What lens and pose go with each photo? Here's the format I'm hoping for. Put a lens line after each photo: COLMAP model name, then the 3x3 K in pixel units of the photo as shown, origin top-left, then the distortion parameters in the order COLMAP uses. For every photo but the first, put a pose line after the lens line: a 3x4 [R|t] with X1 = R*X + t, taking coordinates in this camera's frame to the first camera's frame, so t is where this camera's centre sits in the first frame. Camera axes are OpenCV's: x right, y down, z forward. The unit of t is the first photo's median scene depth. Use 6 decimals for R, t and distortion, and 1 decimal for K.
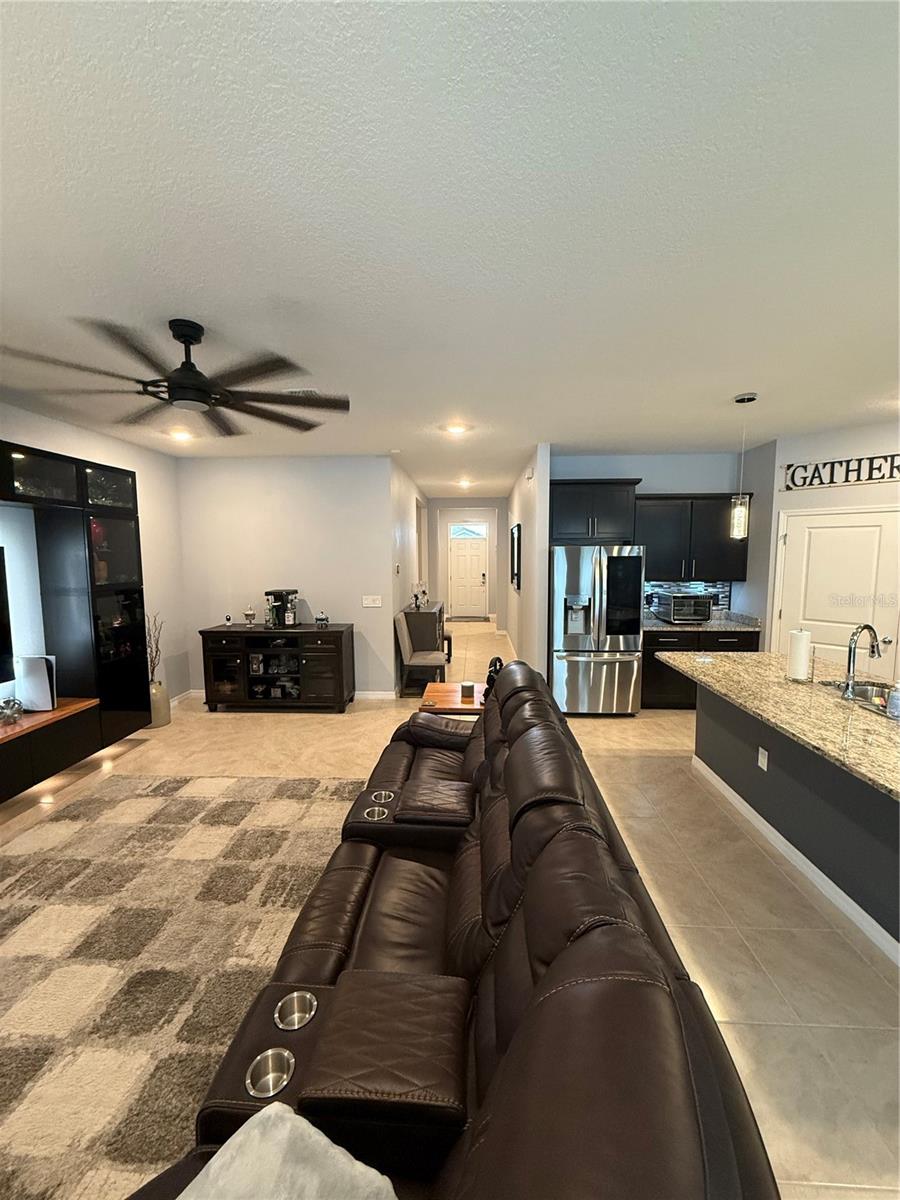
lens RADIAL K [[476.1, 0, 448.6], [0, 476.1, 596.0], [0, 0, 1]] dist [0.000084, -0.000606]
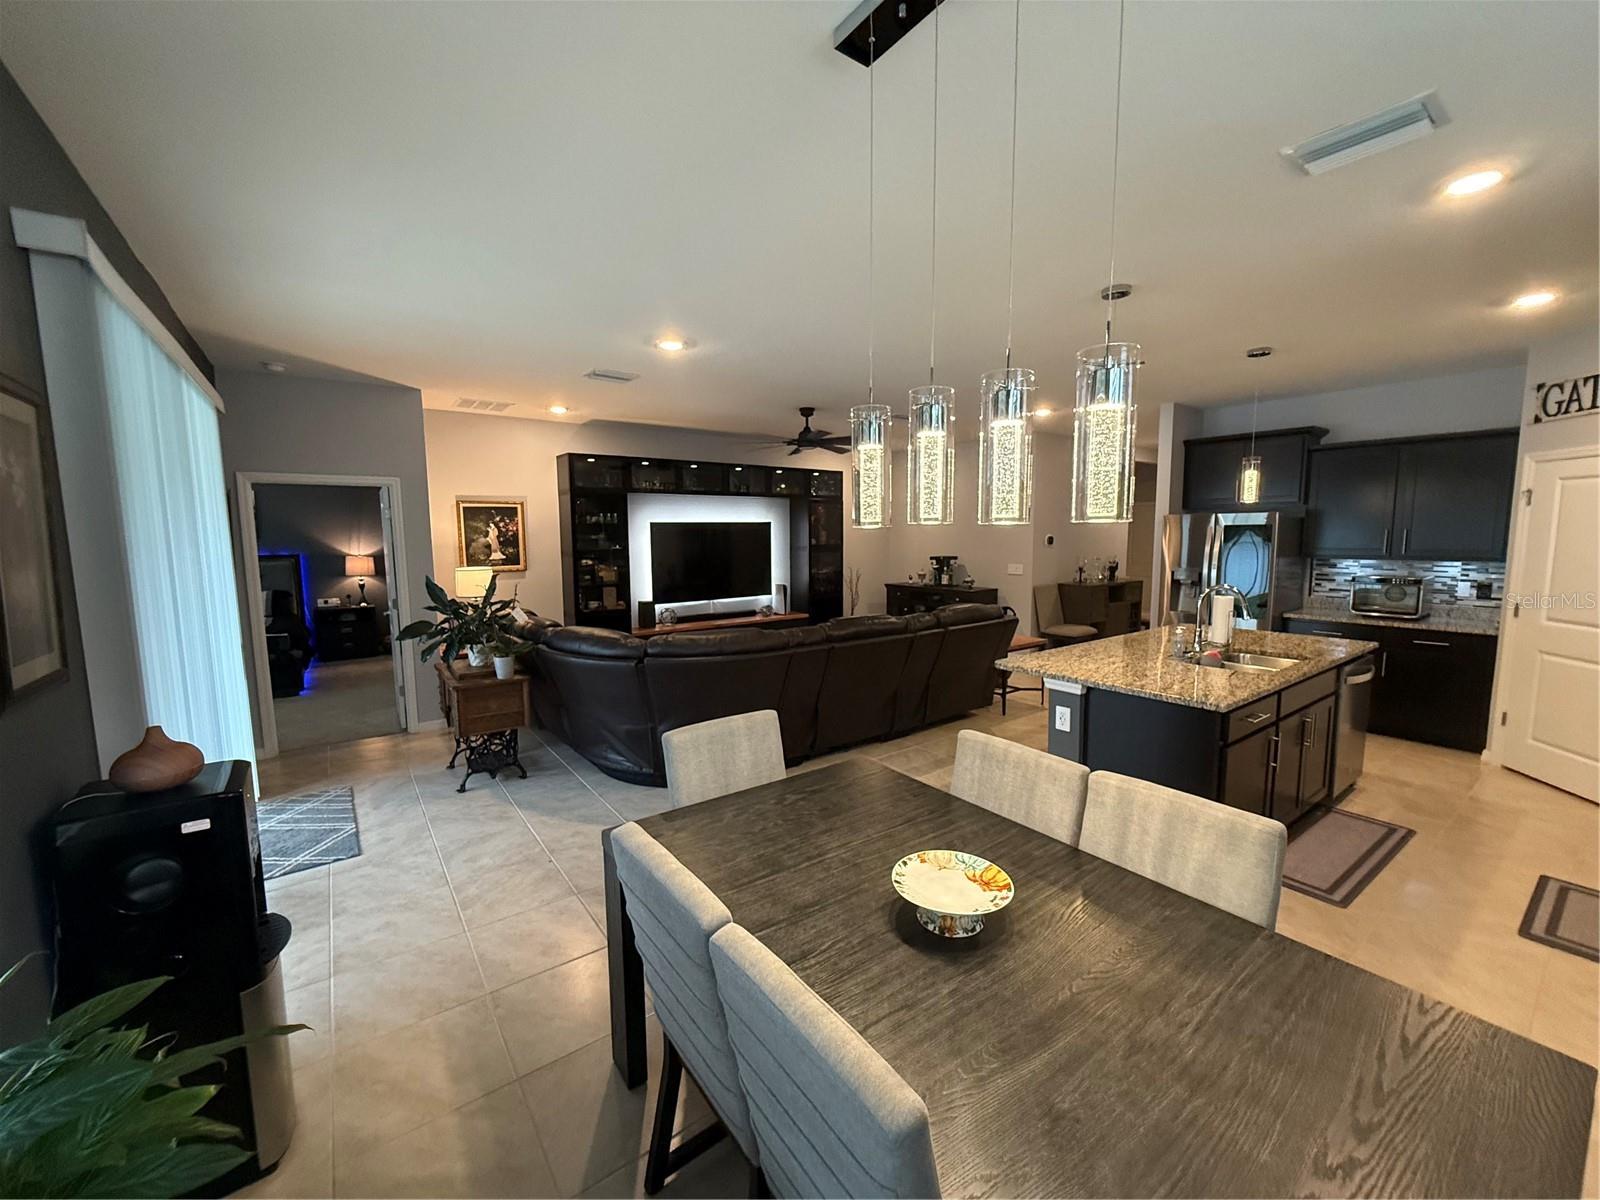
lens RADIAL K [[634.8, 0, 803.2], [0, 634.8, 597.4], [0, 0, 1]] dist [0.000084, -0.000606]
pose [[0.640422, 0.079174, -0.763932, 0.836301], [-0.066619, 0.996650, 0.047444, 0.051263], [0.765129, 0.020508, 0.643551, -0.383297]]
